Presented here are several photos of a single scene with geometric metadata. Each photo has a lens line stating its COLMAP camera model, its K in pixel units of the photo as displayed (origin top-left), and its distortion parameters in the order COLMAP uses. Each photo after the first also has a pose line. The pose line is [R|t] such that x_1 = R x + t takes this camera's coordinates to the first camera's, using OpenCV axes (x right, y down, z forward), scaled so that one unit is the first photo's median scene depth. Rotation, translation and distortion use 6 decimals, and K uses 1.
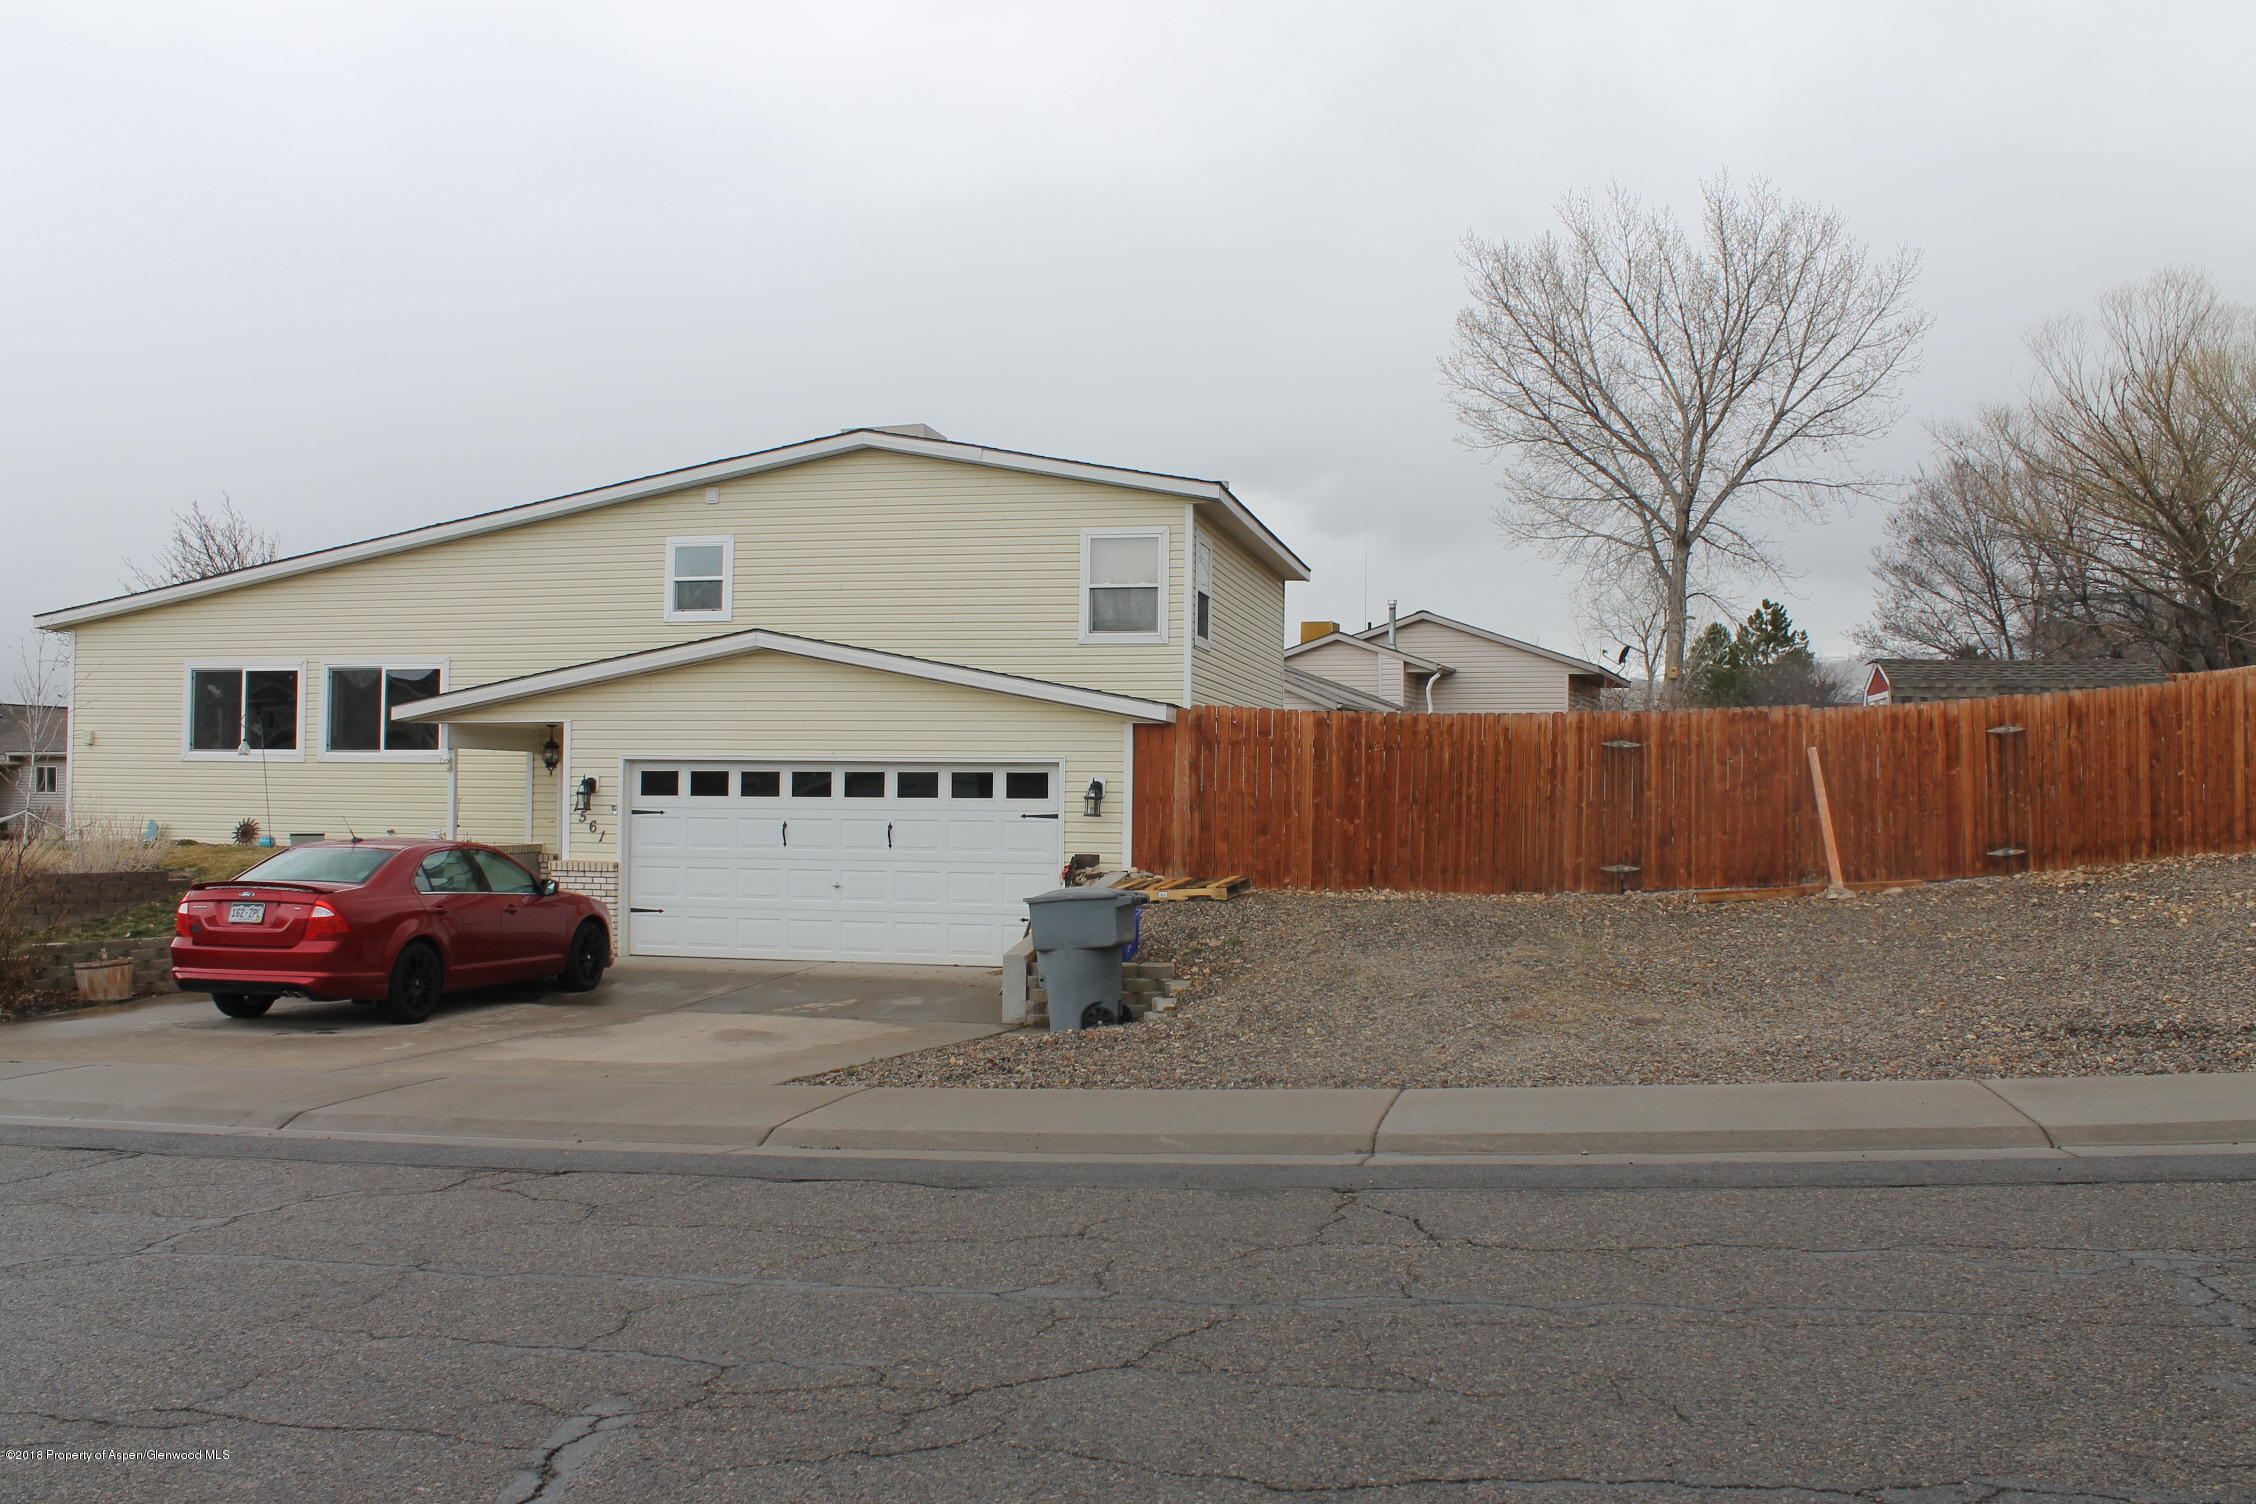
lens RADIAL K [[2059.1, 0, 1128.0], [0, 2059.1, 752.0], [0, 0, 1]] dist [-0.242175, 0.370507]
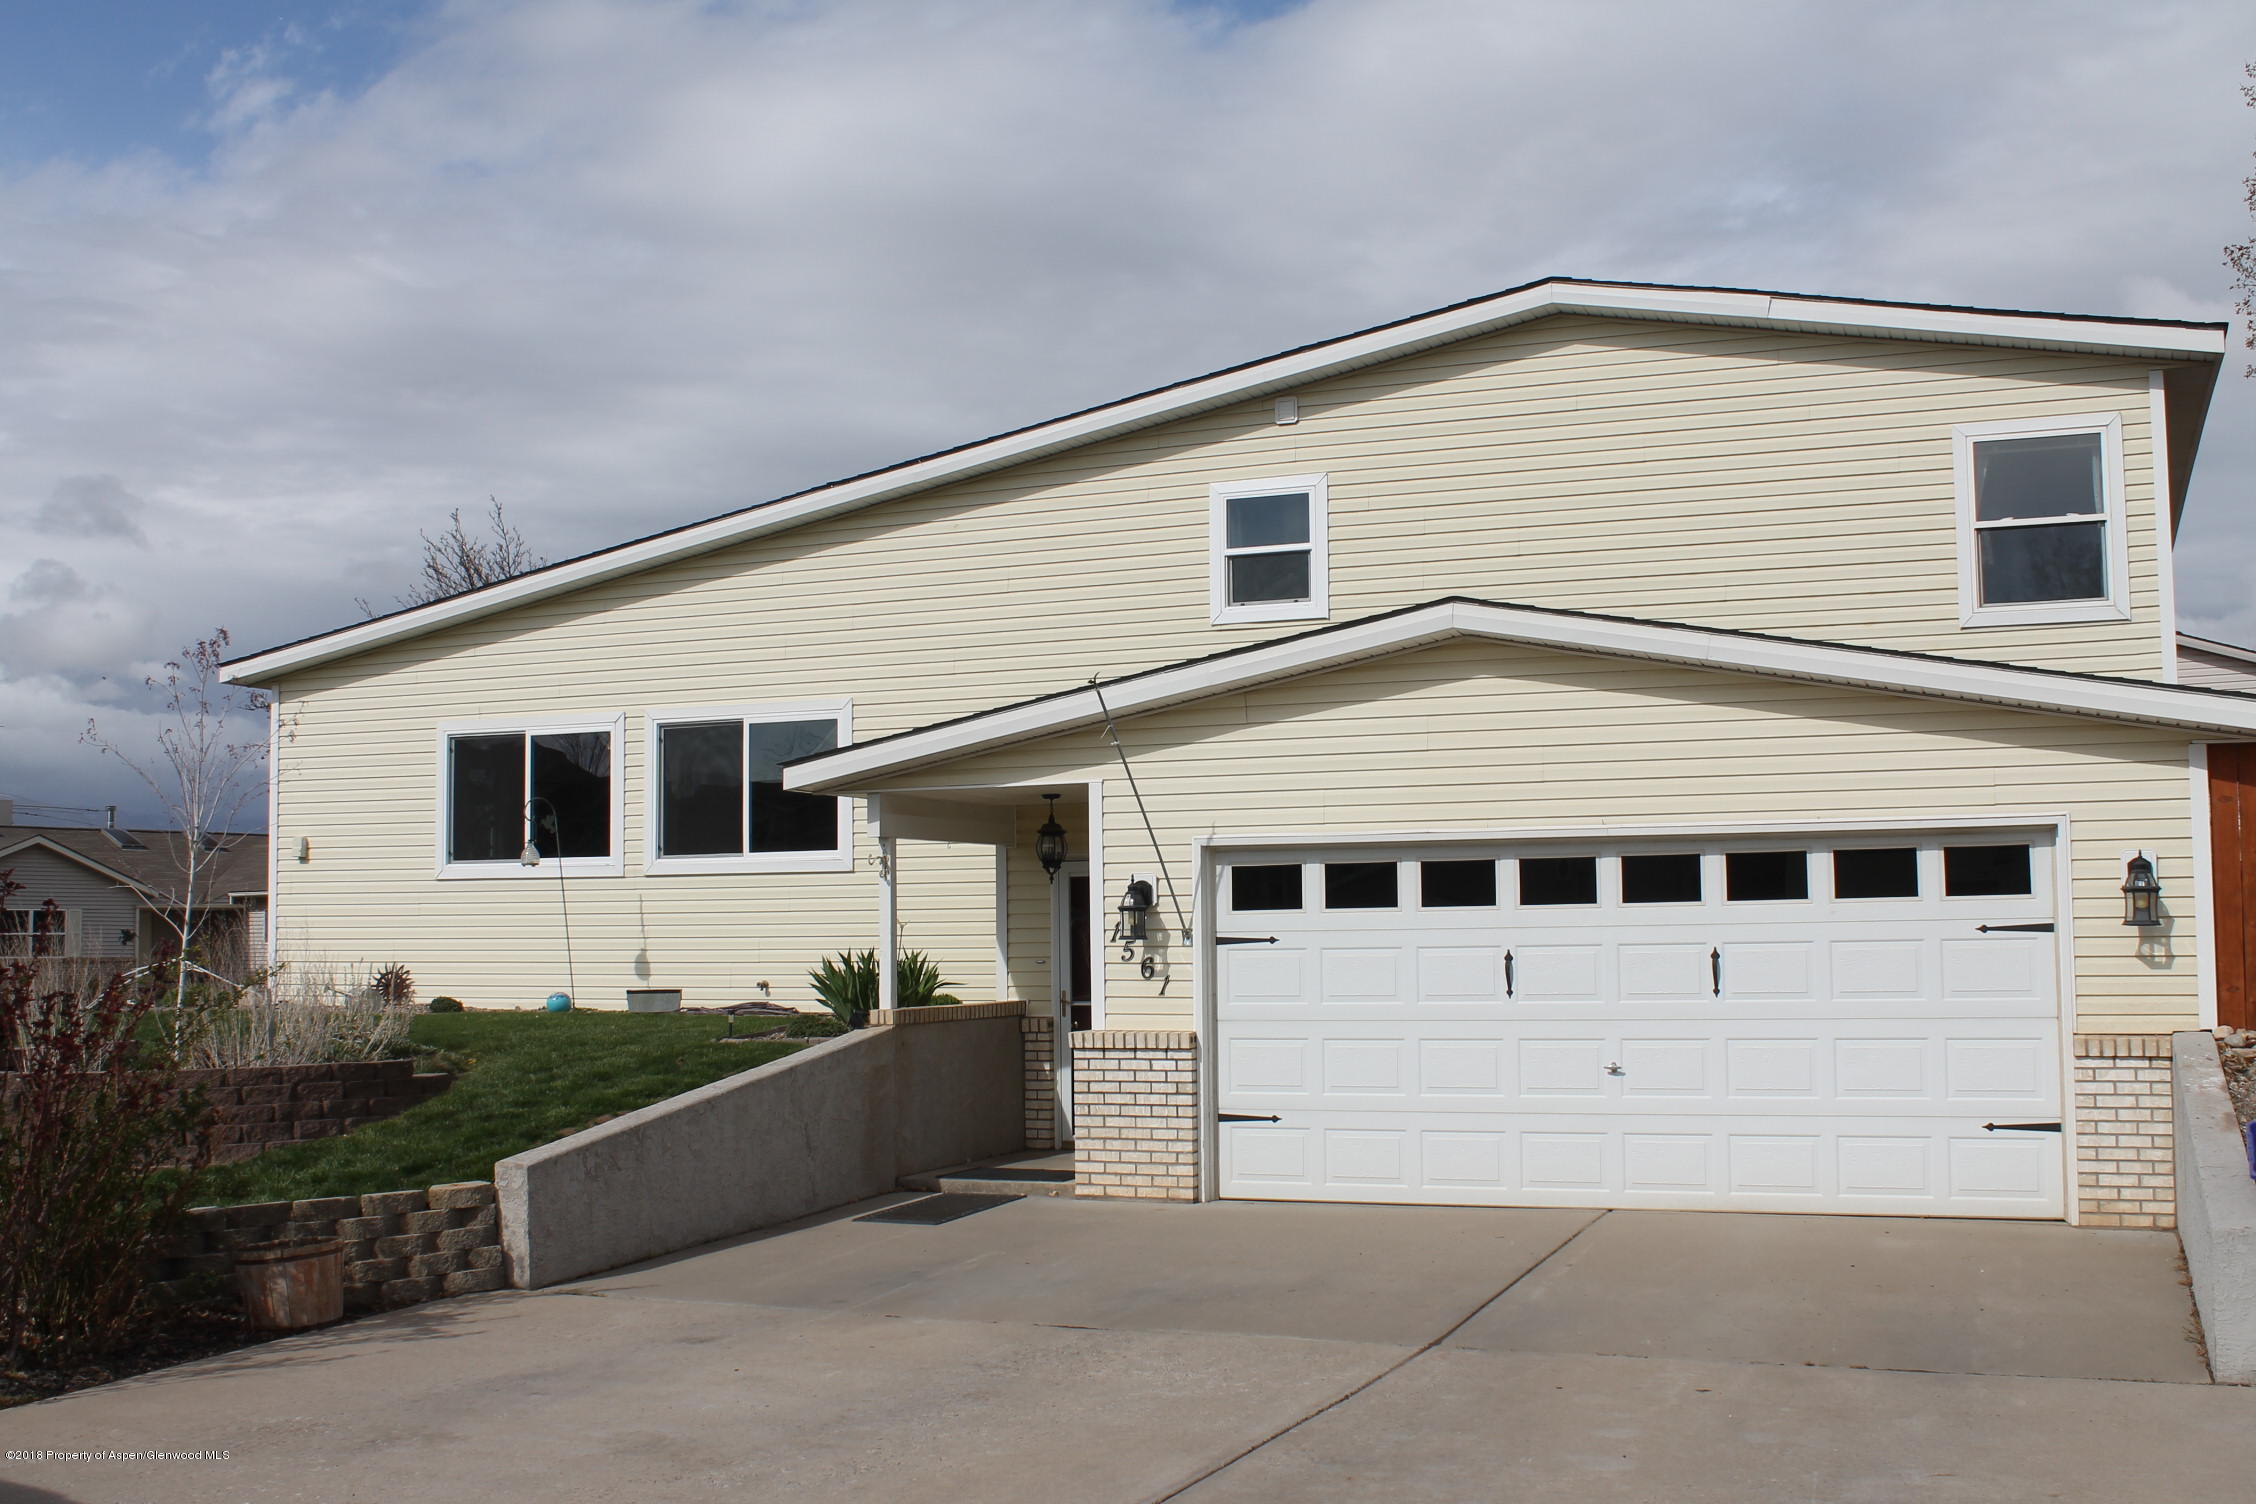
lens RADIAL K [[2363.2, 0, 1128.0], [0, 2363.2, 752.0], [0, 0, 1]] dist [0.001027, 0.017829]
pose [[0.985400, -0.036872, -0.166213, -0.145733], [0.029035, 0.998360, -0.049336, 0.008640], [0.167760, 0.043790, 0.984855, 0.323896]]
